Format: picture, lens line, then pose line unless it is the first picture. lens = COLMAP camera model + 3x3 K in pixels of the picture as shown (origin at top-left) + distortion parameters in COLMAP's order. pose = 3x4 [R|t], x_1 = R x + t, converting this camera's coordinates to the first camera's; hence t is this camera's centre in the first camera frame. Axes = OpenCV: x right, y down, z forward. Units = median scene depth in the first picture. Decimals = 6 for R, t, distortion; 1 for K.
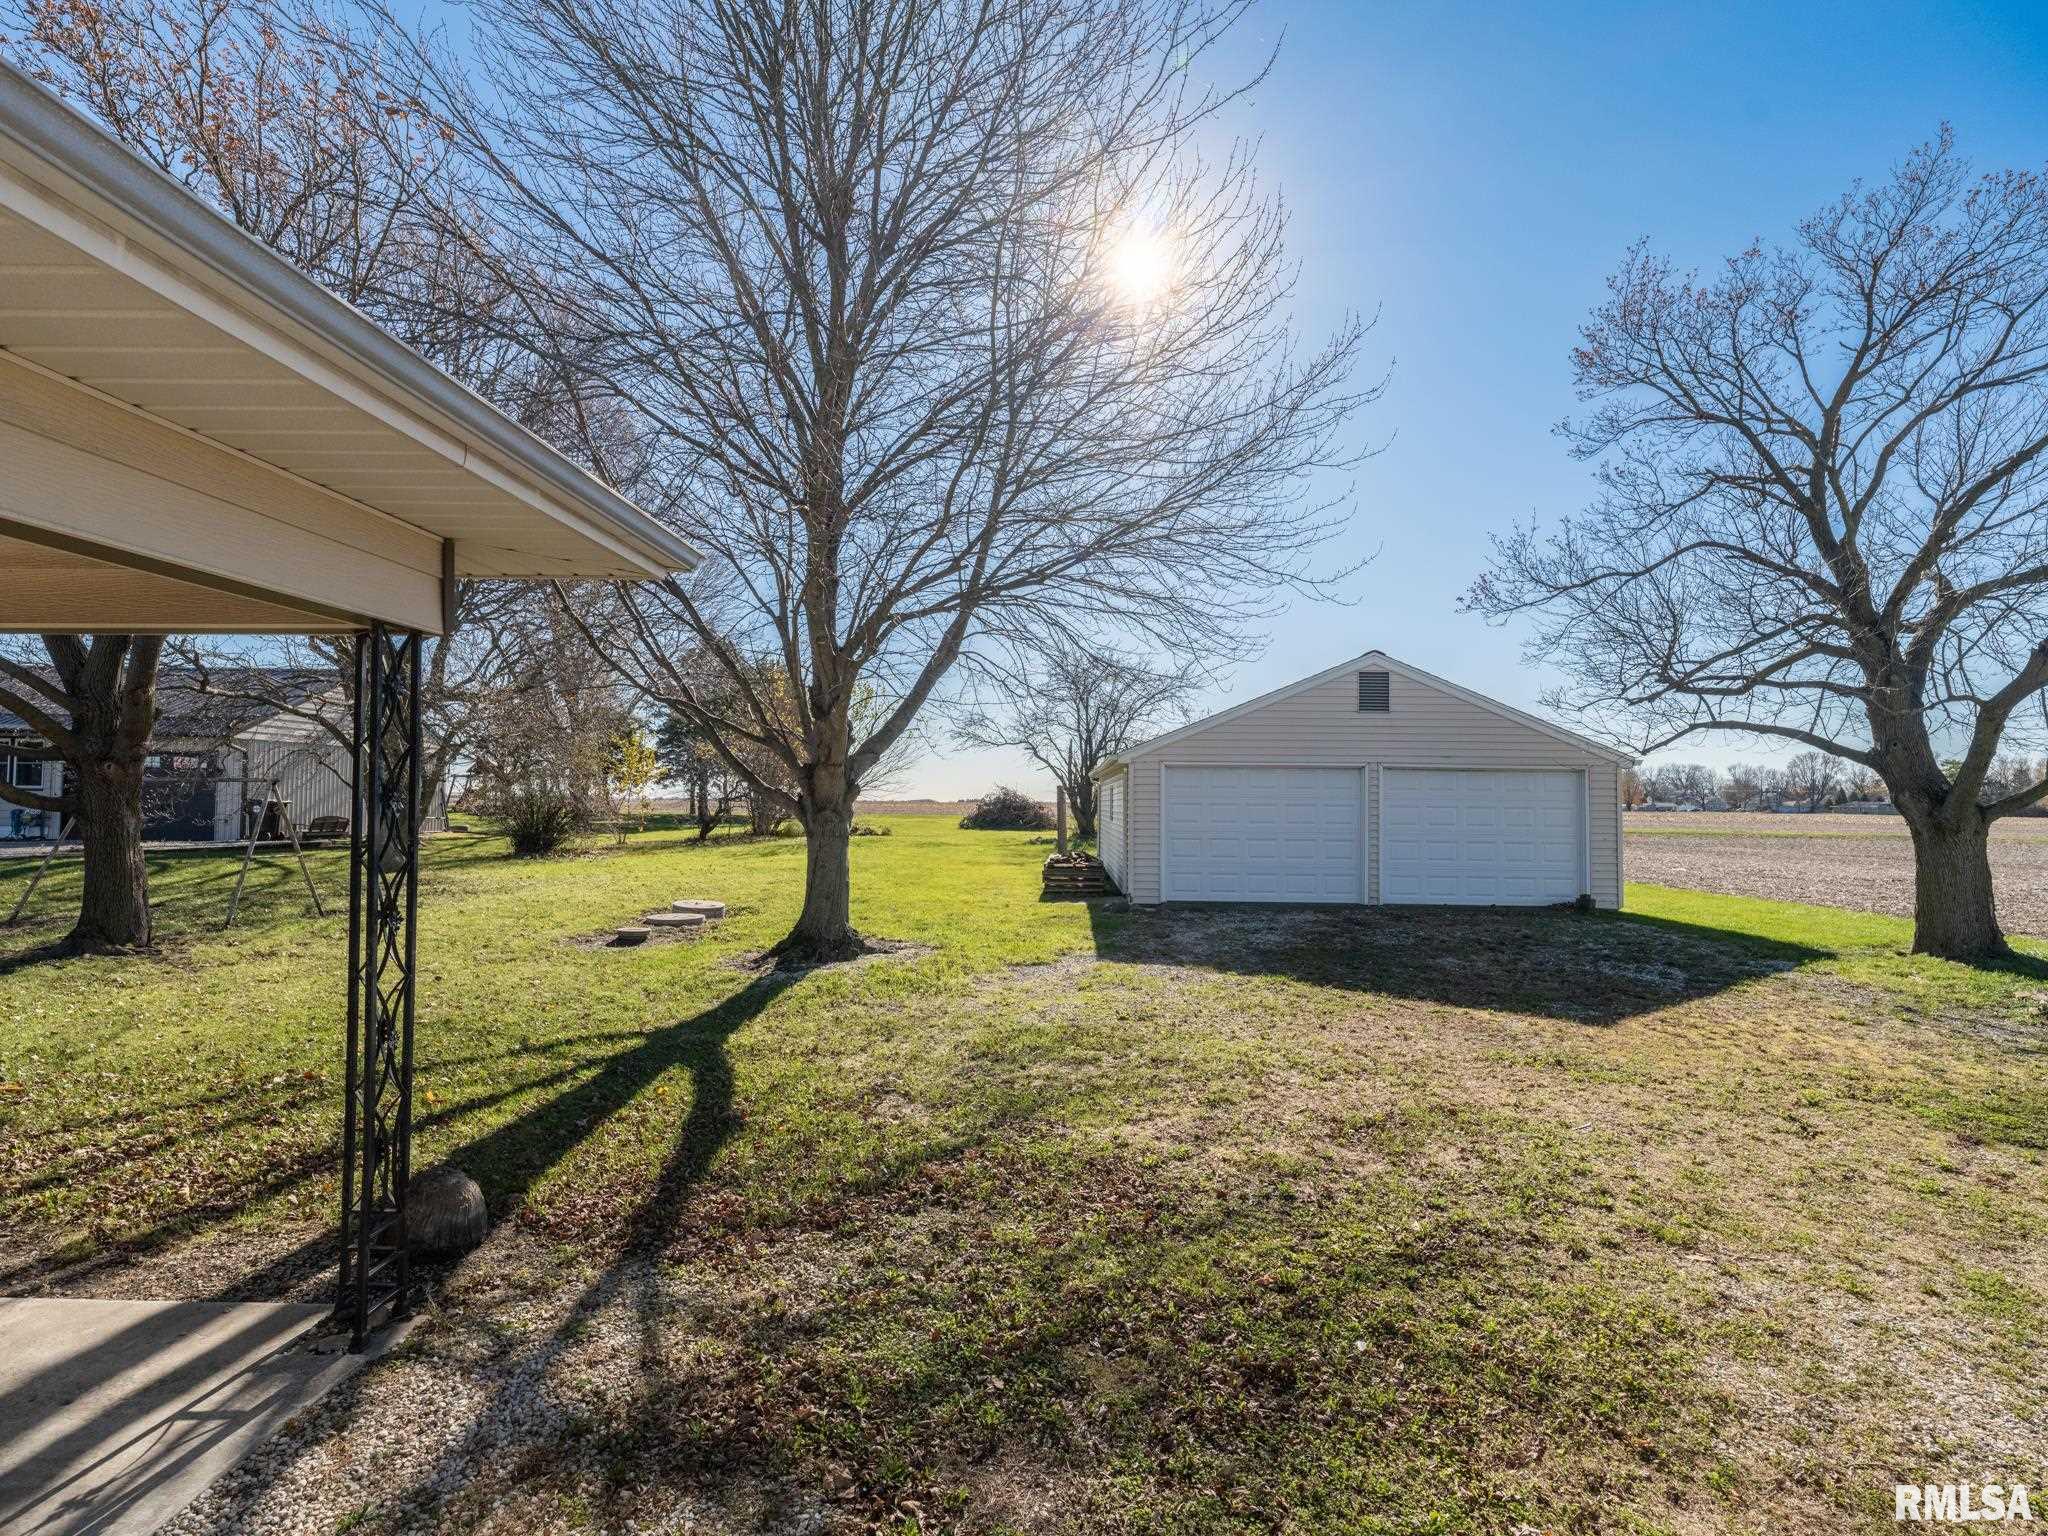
lens RADIAL K [[932.7, 0, 1026.0], [0, 932.7, 813.8], [0, 0, 1]] dist [-0.001749, -0.000149]
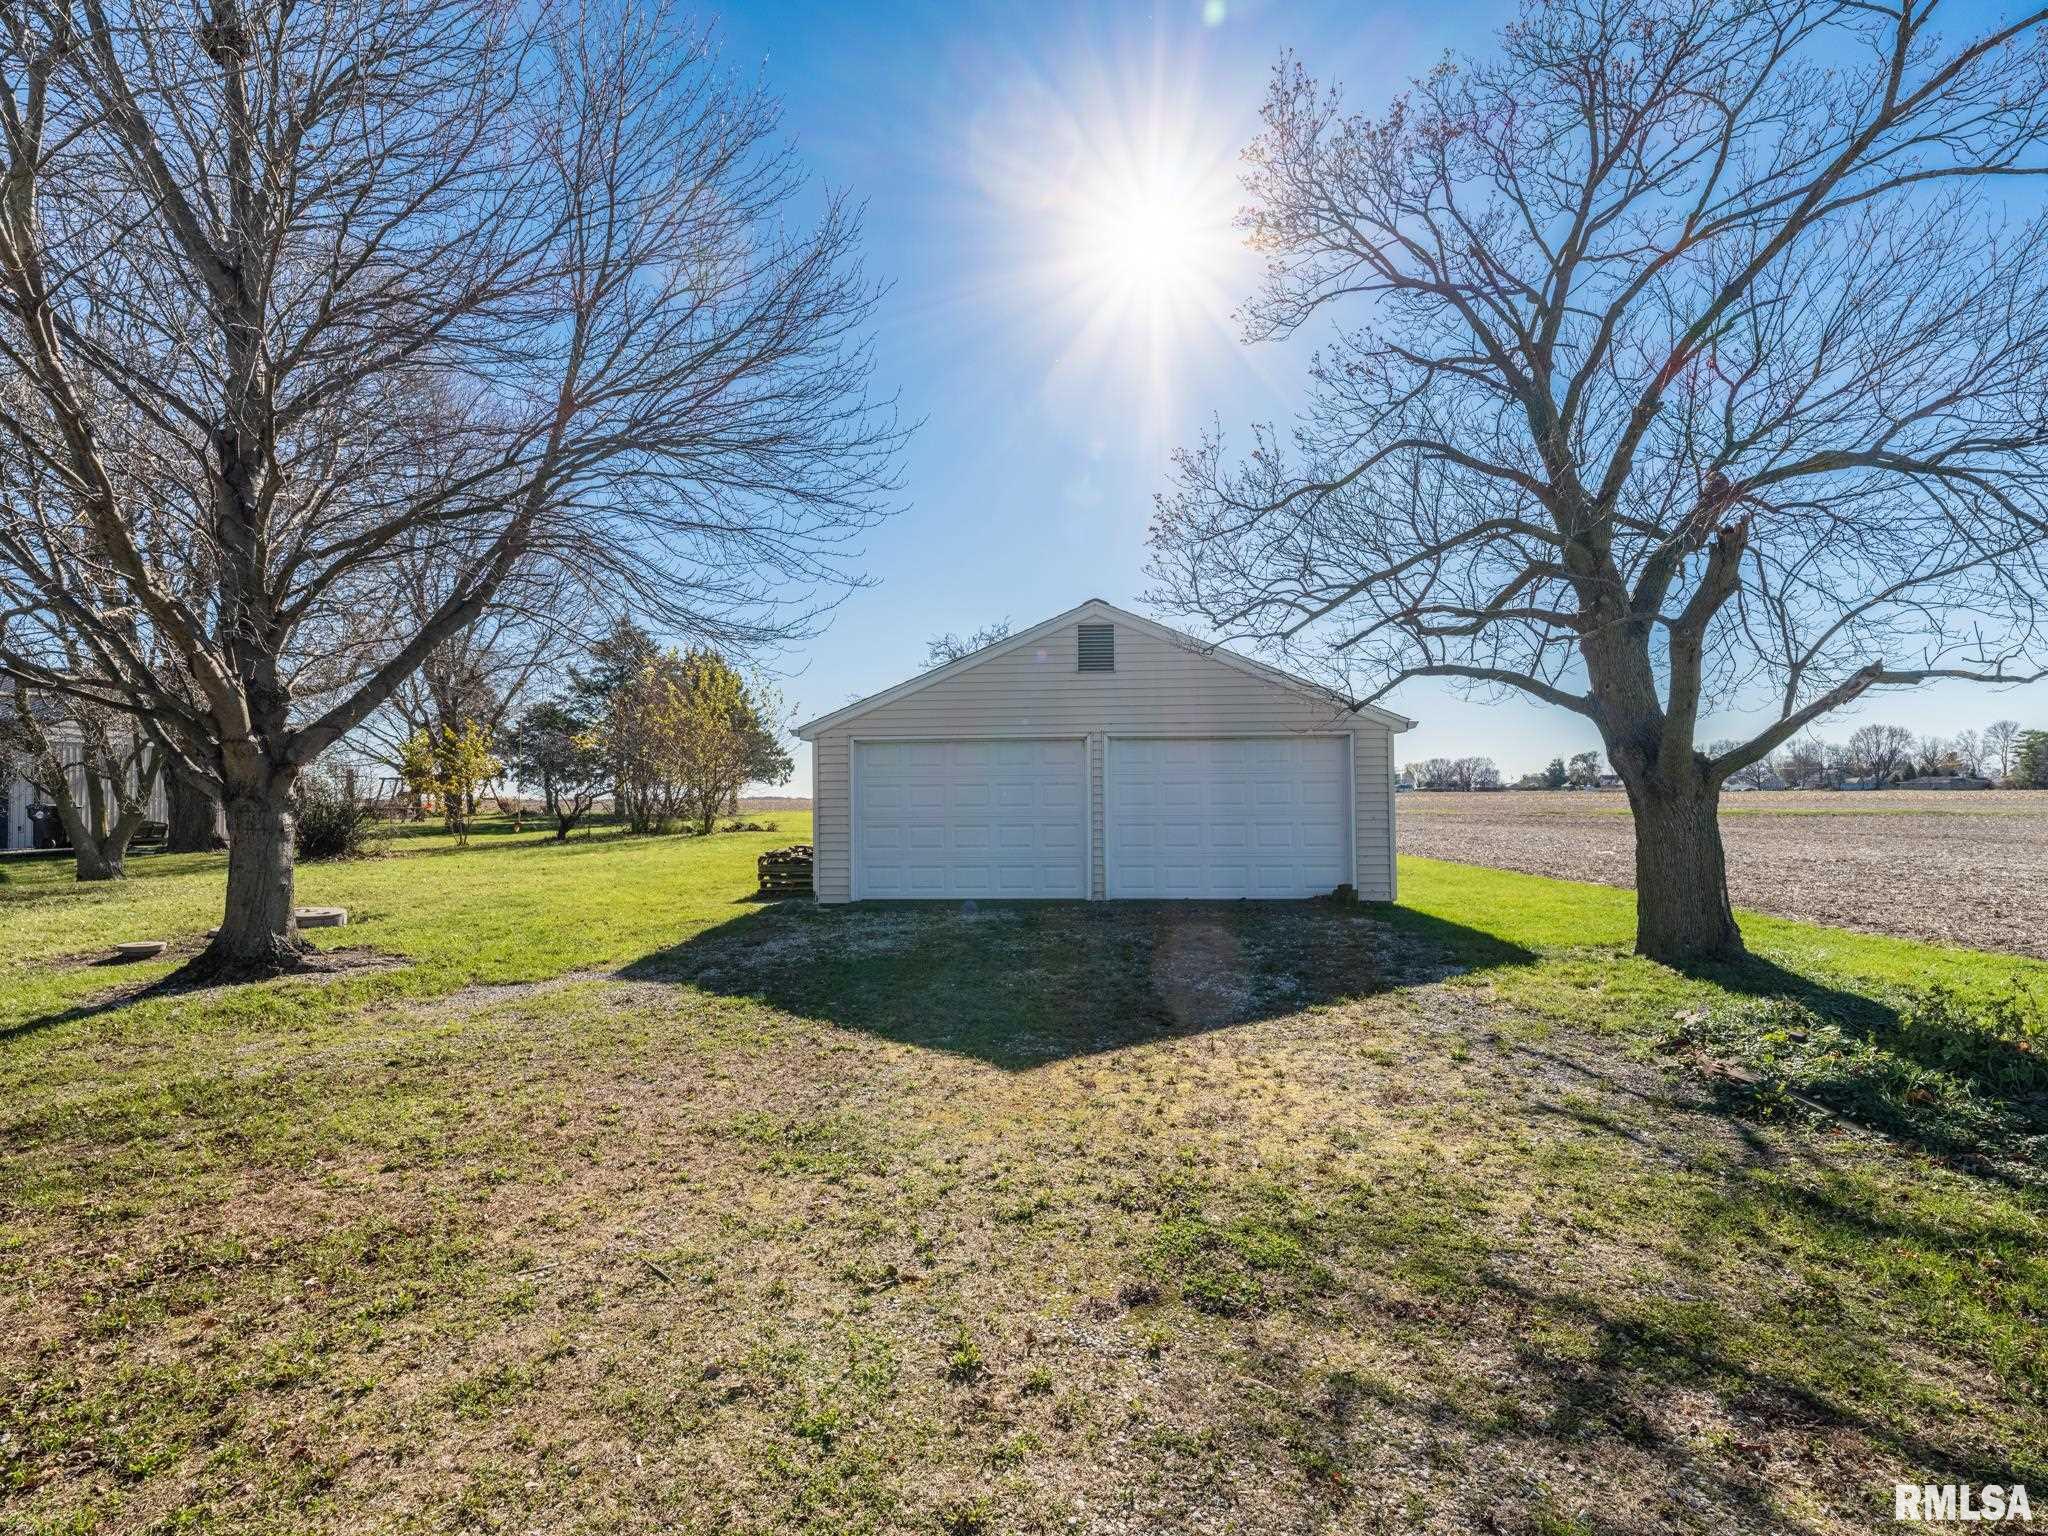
lens RADIAL K [[950.5, 0, 1026.8], [0, 950.5, 812.4], [0, 0, 1]] dist [-0.000895, 0.000257]
pose [[0.999004, -0.019211, -0.040269, 0.425195], [0.019404, 0.999802, 0.004393, 0.015979], [0.040177, -0.005170, 0.999179, 0.170707]]
